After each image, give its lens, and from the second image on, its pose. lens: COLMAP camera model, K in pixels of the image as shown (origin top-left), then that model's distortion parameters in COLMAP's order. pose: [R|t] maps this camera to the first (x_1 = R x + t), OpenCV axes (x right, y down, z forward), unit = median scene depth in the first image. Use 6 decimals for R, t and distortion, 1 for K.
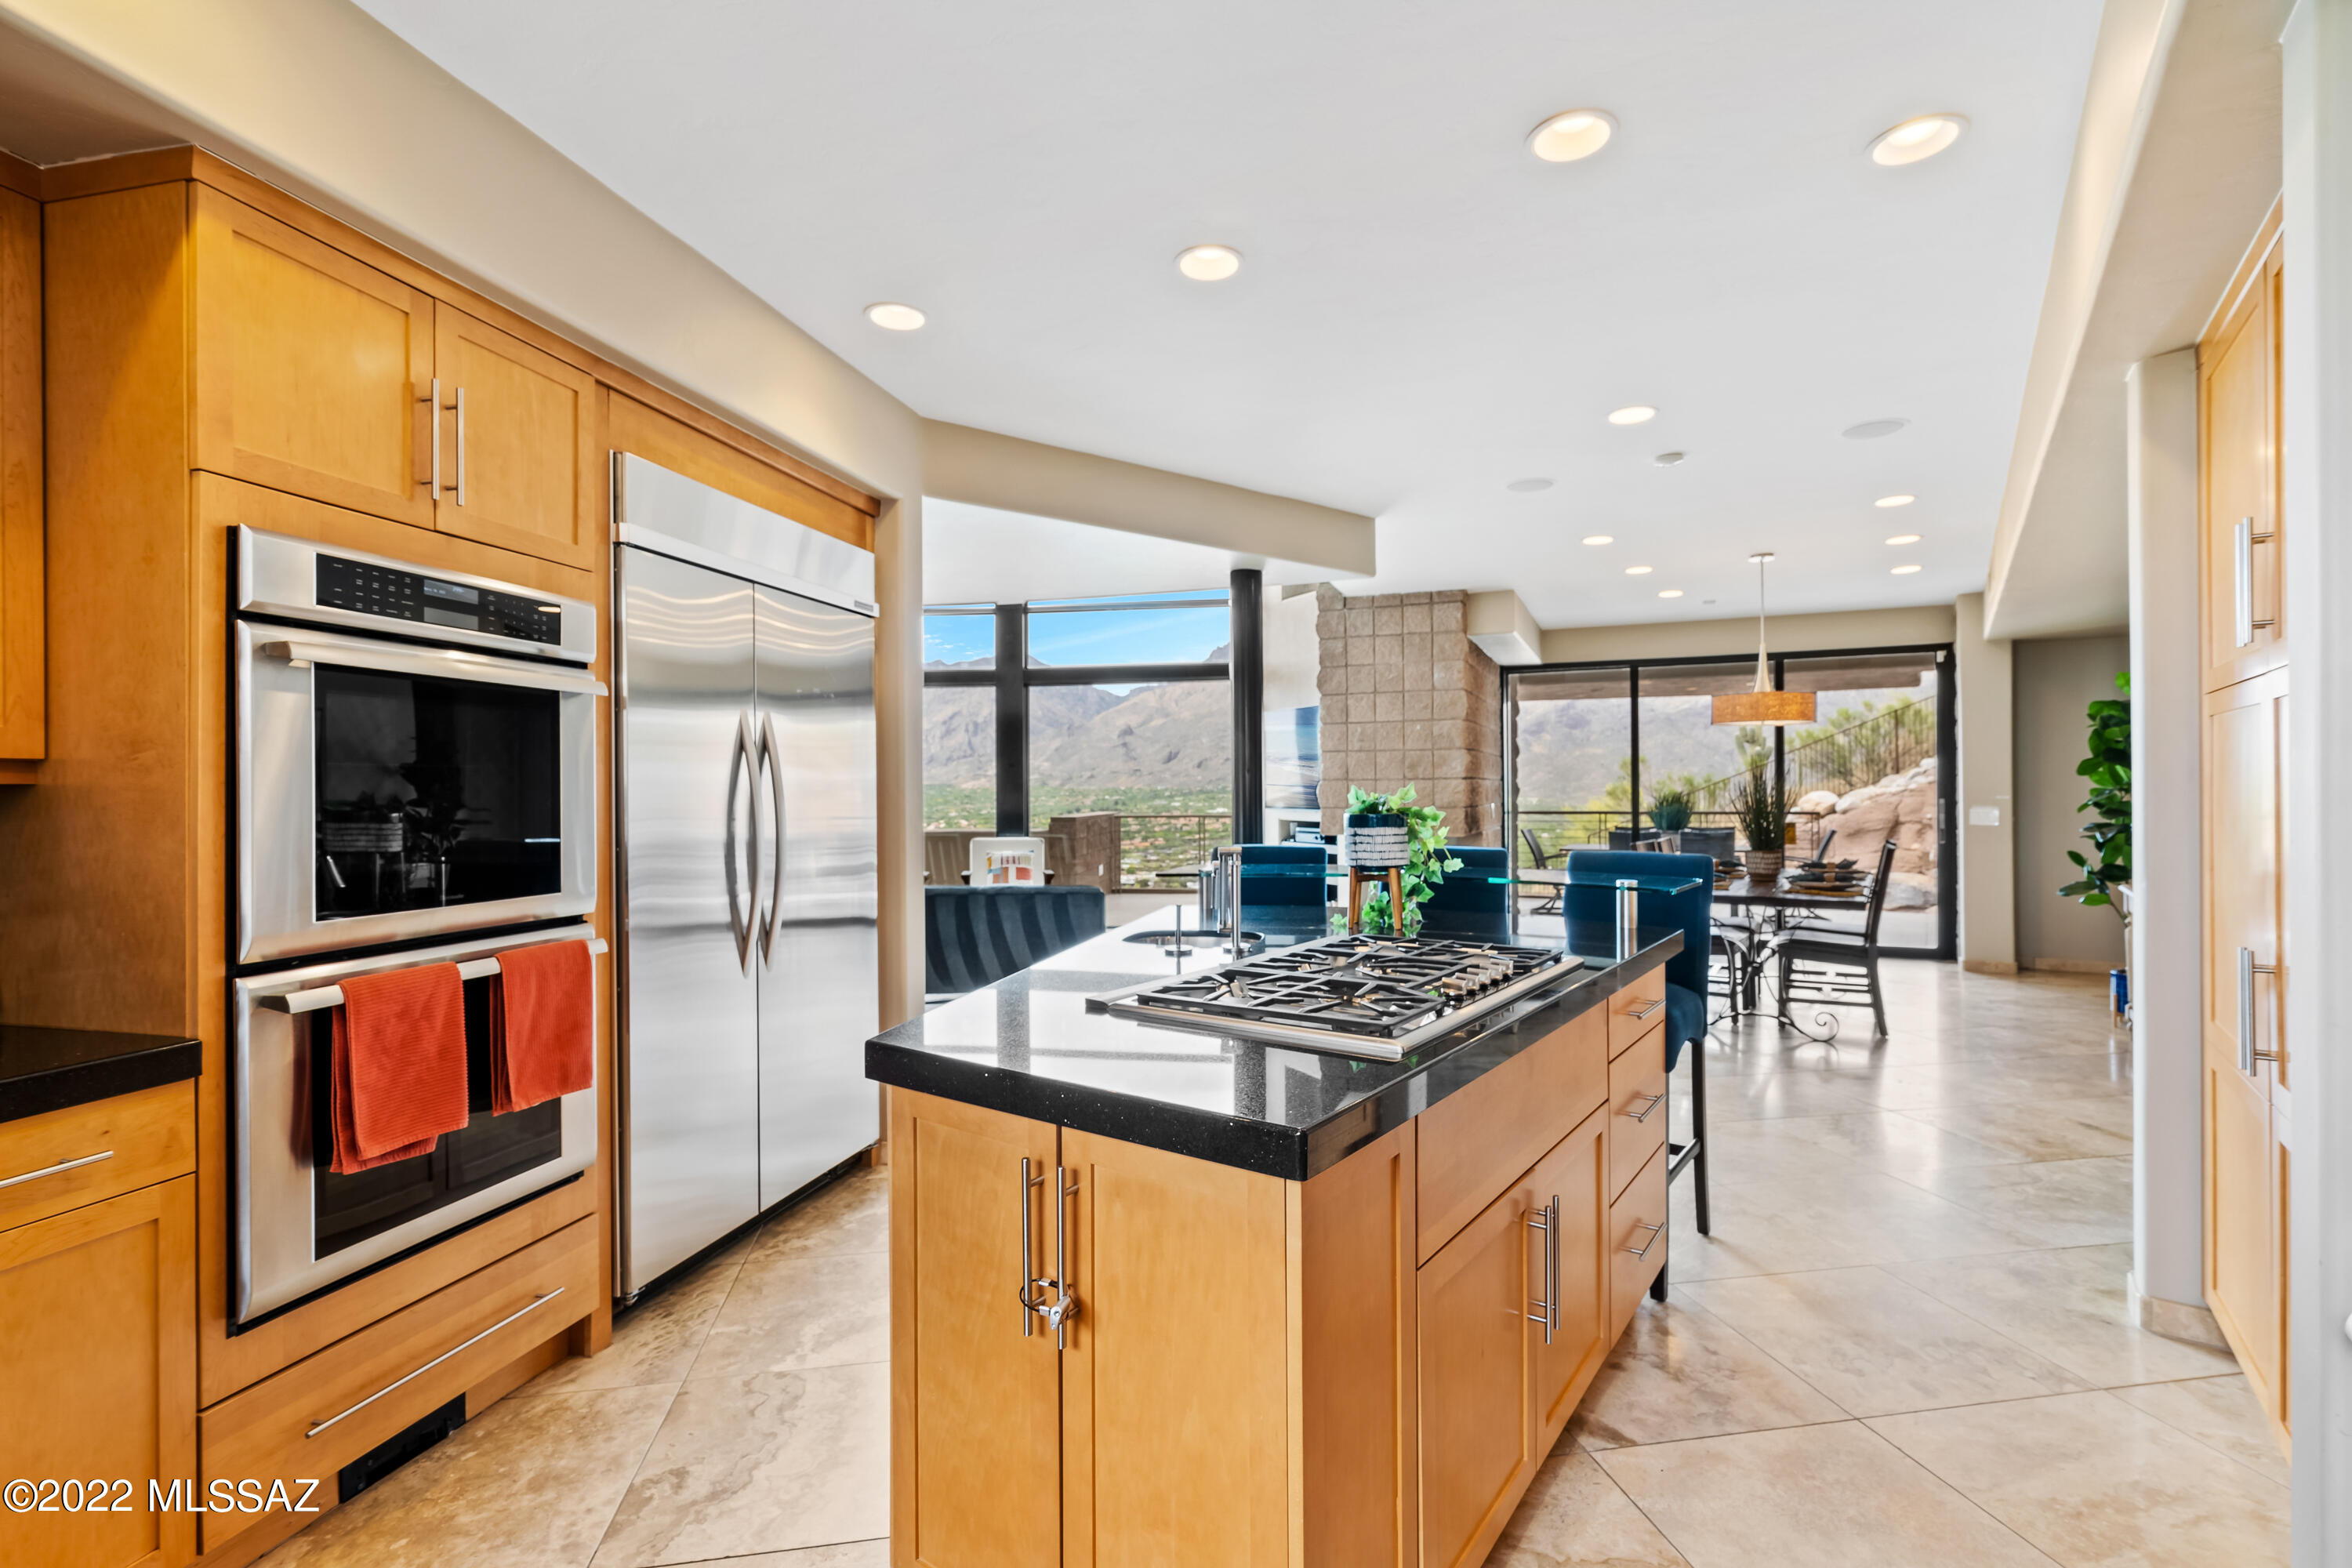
lens RADIAL K [[1082.3, 0, 1176.0], [0, 1082.3, 784.0], [0, 0, 1]] dist [0.003139, 0.000223]
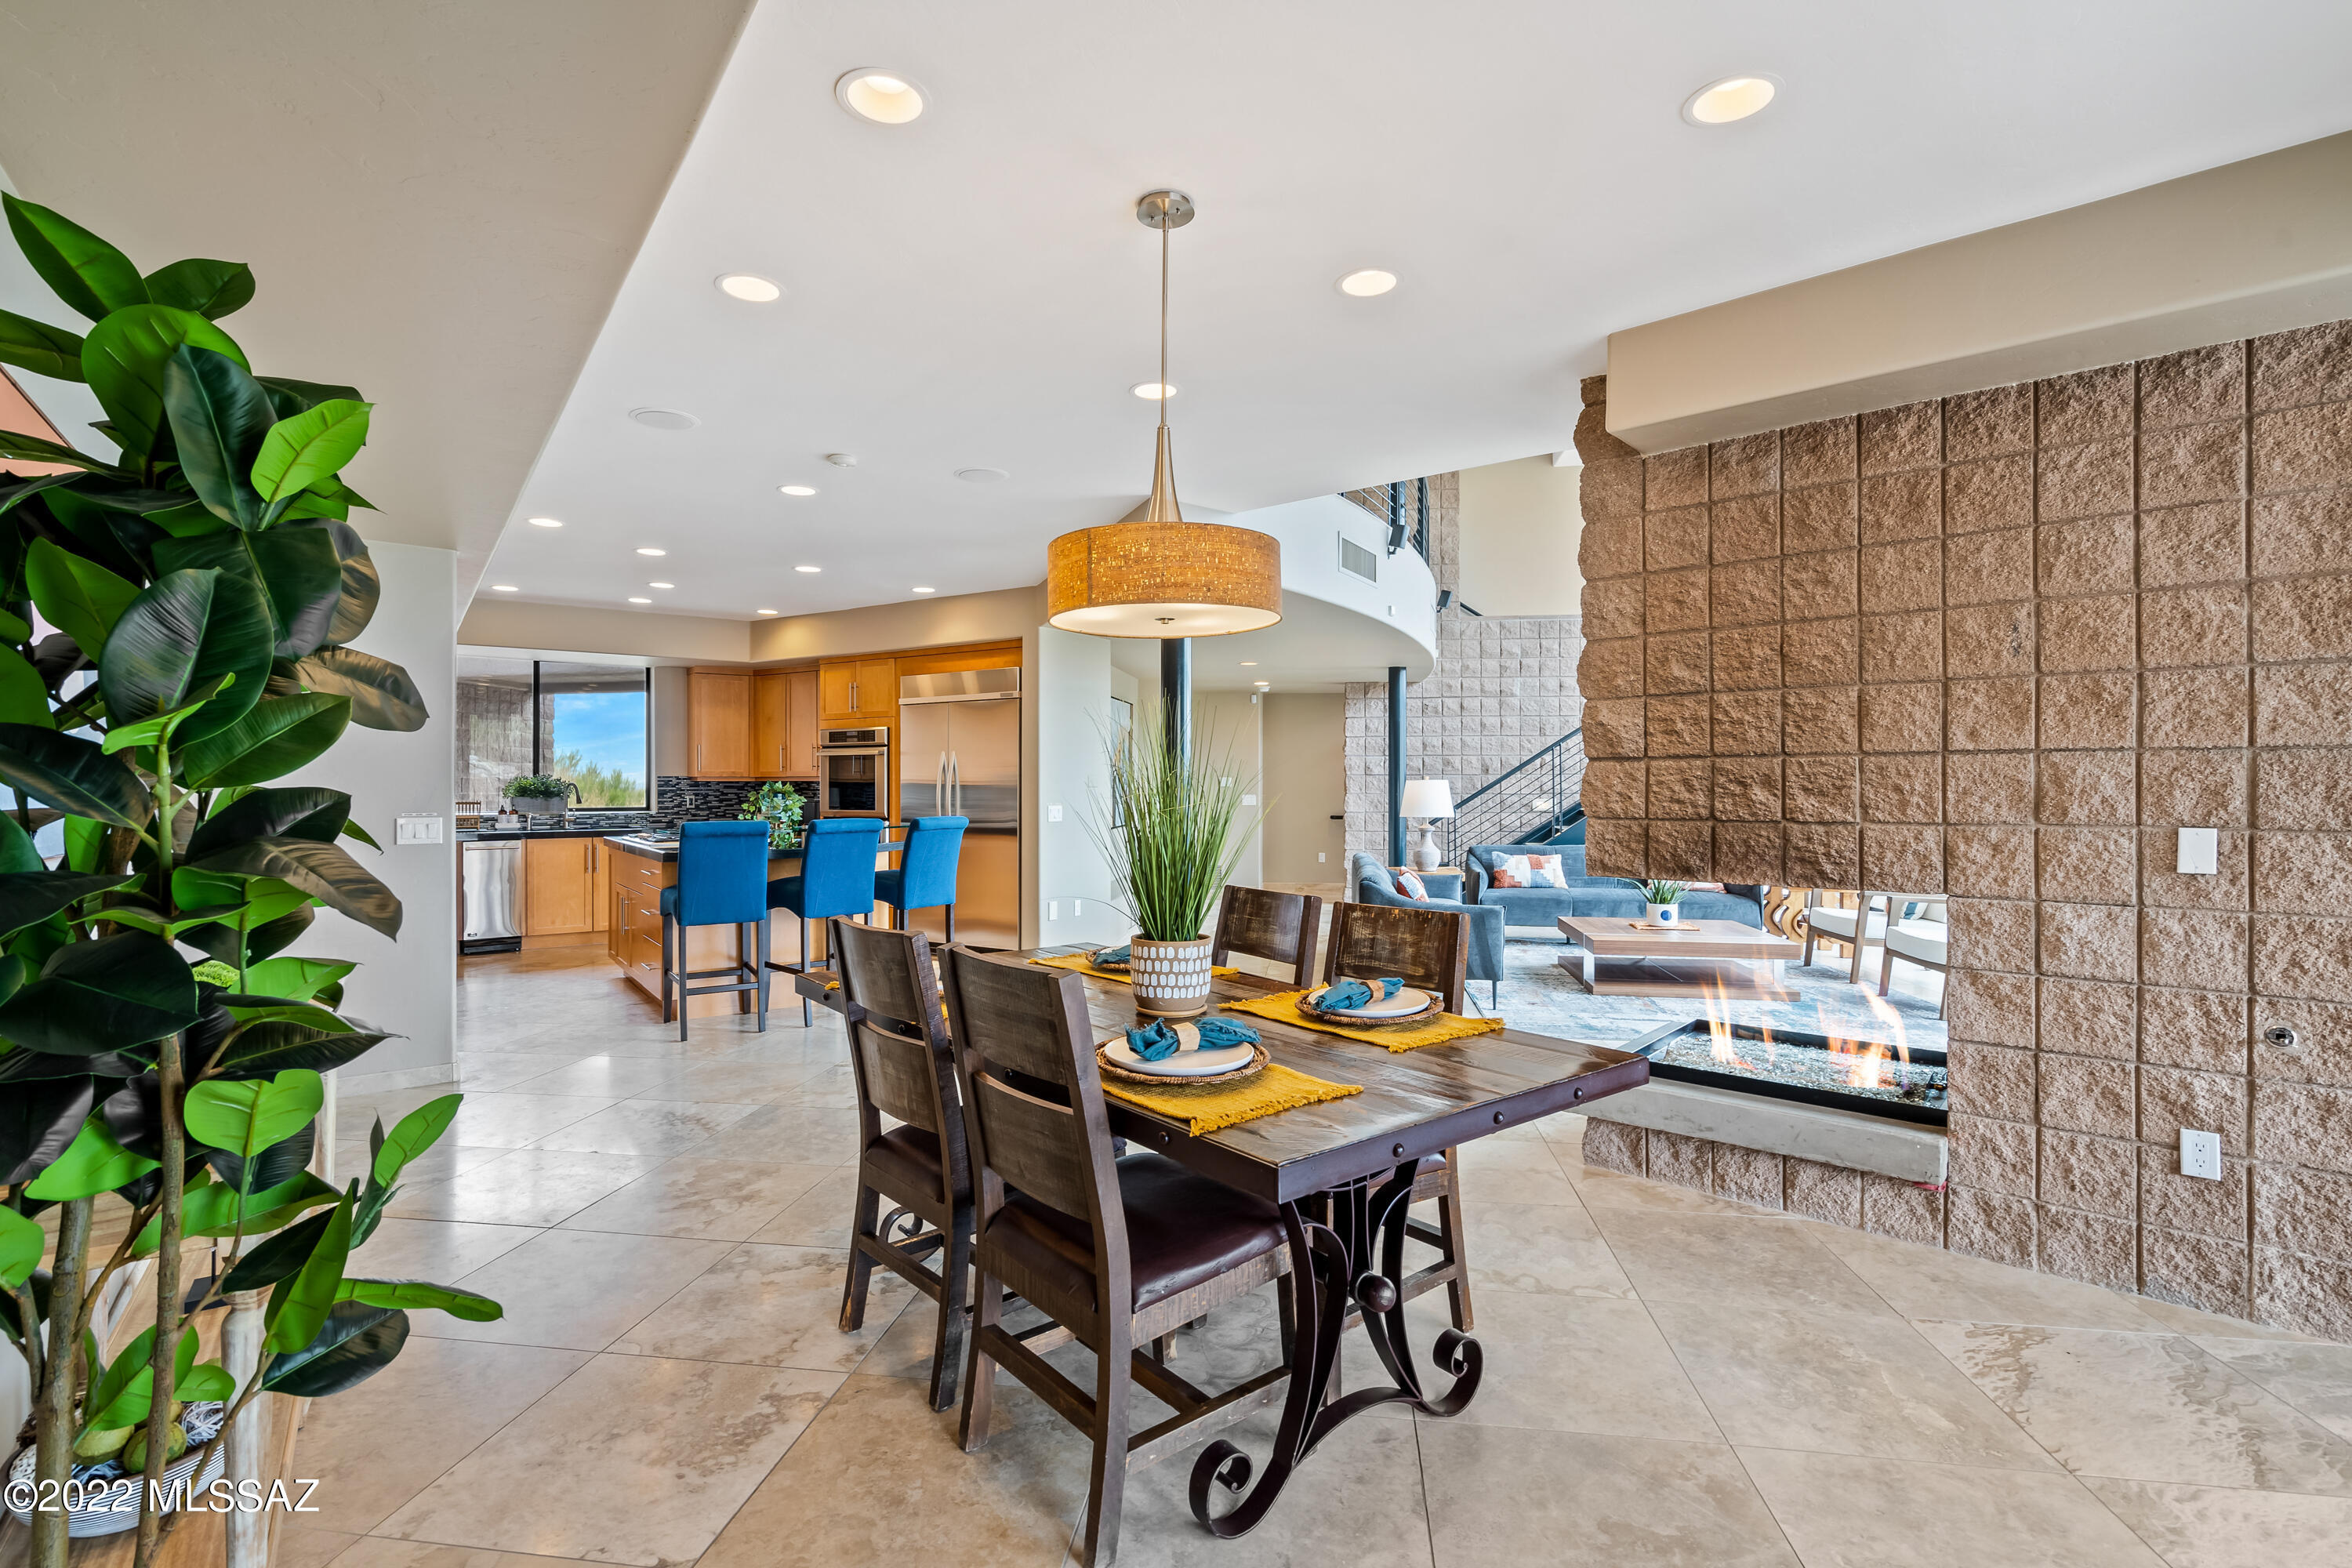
lens RADIAL K [[1074.7, 0, 1176.0], [0, 1074.7, 784.0], [0, 0, 1]] dist [0.000876, 0.000051]
pose [[-0.314612, 0.005829, -0.949202, 0.778538], [0.008283, 0.999960, 0.003396, 0.002969], [0.949184, -0.006794, -0.314648, 0.952810]]
